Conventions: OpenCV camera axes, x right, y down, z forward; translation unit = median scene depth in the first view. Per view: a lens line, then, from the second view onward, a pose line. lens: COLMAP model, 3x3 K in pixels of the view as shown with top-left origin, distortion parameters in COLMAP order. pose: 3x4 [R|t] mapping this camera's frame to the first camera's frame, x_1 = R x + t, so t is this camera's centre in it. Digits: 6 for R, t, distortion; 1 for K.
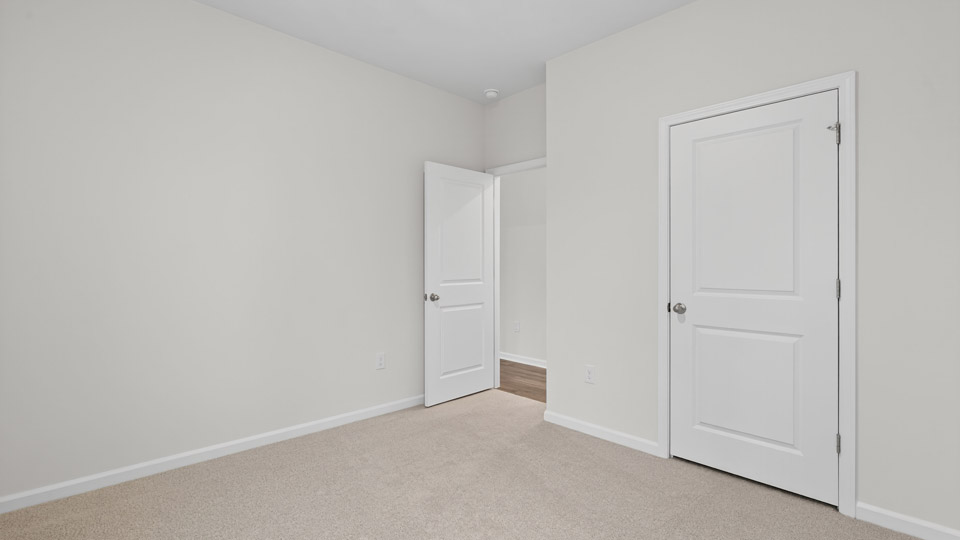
lens RADIAL K [[439.1, 0, 480.0], [0, 439.1, 270.0], [0, 0, 1]] dist [0.000029, 0.000031]
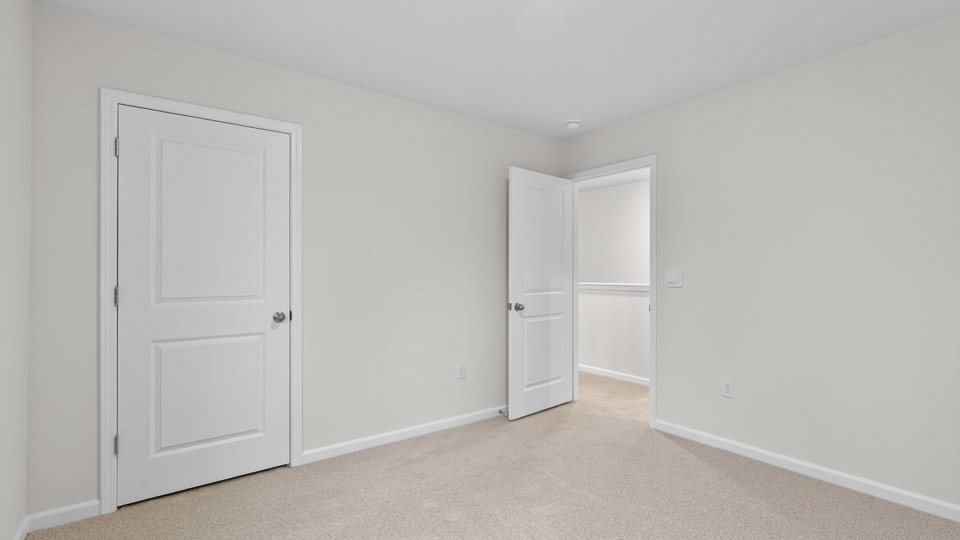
lens RADIAL K [[414.2, 0, 480.0], [0, 414.2, 270.0], [0, 0, 1]] dist [-0.001367, -0.000662]
pose [[0.163229, 0.000478, 0.986588, -0.233214], [0.013293, 0.999908, -0.002684, -0.006320], [-0.986499, 0.013552, 0.163208, 0.221749]]
